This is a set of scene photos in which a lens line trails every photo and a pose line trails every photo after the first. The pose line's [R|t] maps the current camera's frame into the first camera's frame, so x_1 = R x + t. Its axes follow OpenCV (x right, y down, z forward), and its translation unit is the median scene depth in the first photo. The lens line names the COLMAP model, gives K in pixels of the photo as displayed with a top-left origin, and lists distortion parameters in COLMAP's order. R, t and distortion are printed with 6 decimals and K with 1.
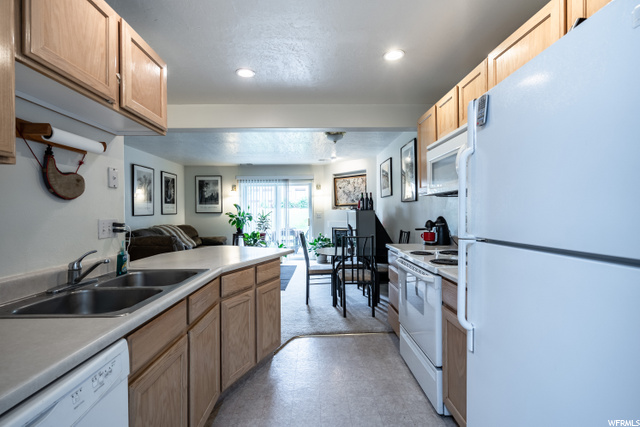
lens RADIAL K [[290.6, 0, 317.3], [0, 290.6, 213.4], [0, 0, 1]] dist [-0.000914, -0.000239]
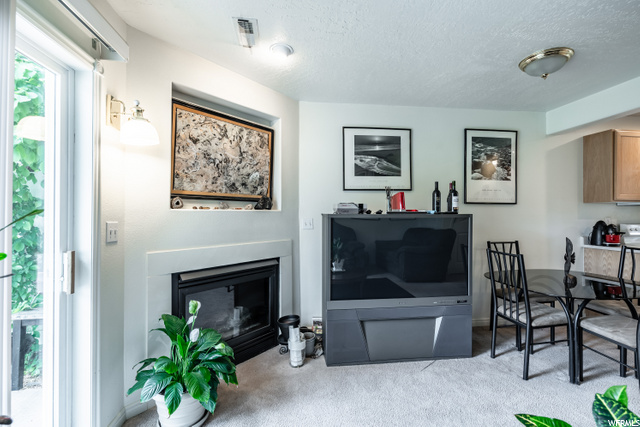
lens RADIAL K [[290.6, 0, 317.3], [0, 290.6, 213.4], [0, 0, 1]] dist [-0.000914, -0.000239]
pose [[-0.106814, 0.014642, 0.994171, -0.245116], [0.006412, 0.999881, -0.014037, -0.004074], [-0.994258, 0.004875, -0.106895, 0.913876]]
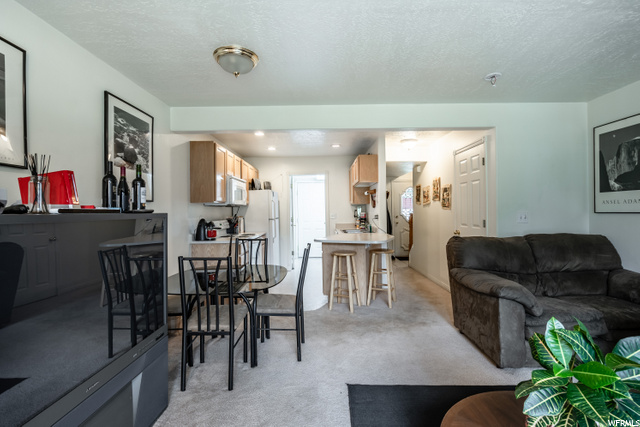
lens RADIAL K [[301.6, 0, 320.0], [0, 301.6, 213.5], [0, 0, 1]] dist [-0.001136, 0.000028]
pose [[-0.999534, 0.022366, 0.020769, -0.055191], [0.022597, 0.999684, 0.010992, -0.006633], [-0.020517, 0.011456, -0.999724, 0.959433]]
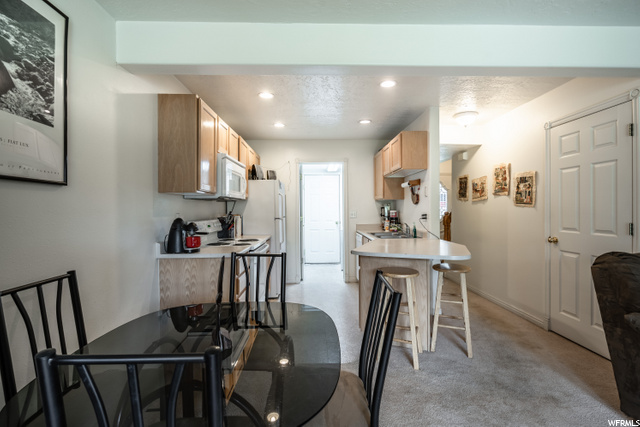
lens RADIAL K [[291.8, 0, 319.8], [0, 291.8, 209.9], [0, 0, 1]] dist [-0.000448, 0.000314]
pose [[-0.999854, 0.015654, -0.006813, 0.010023], [0.015612, 0.999860, 0.006087, -0.004922], [0.006908, 0.005980, -0.999958, 0.749898]]
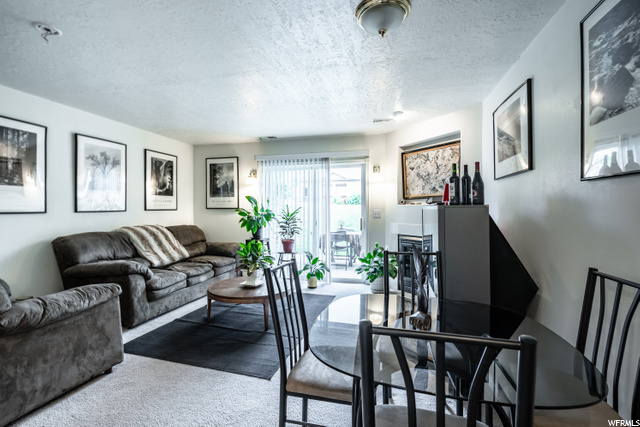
lens RADIAL K [[291.8, 0, 319.8], [0, 291.8, 209.9], [0, 0, 1]] dist [-0.000448, 0.000314]
pose [[0.965689, 0.008669, -0.259558, 0.052989], [-0.008418, 0.999962, 0.002081, -0.002201], [0.259567, 0.000175, 0.965725, 0.375643]]
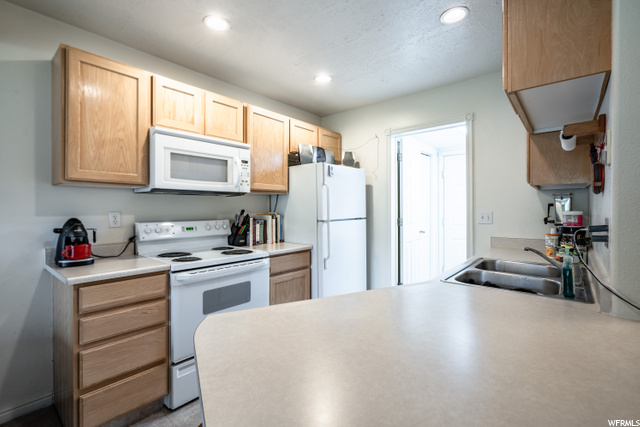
lens RADIAL K [[291.8, 0, 319.8], [0, 291.8, 209.9], [0, 0, 1]] dist [-0.000448, 0.000314]
pose [[-0.750696, 0.005806, 0.660623, -0.163134], [0.010470, 0.999940, 0.003110, -0.001568], [-0.660565, 0.009252, -0.750712, 0.458856]]
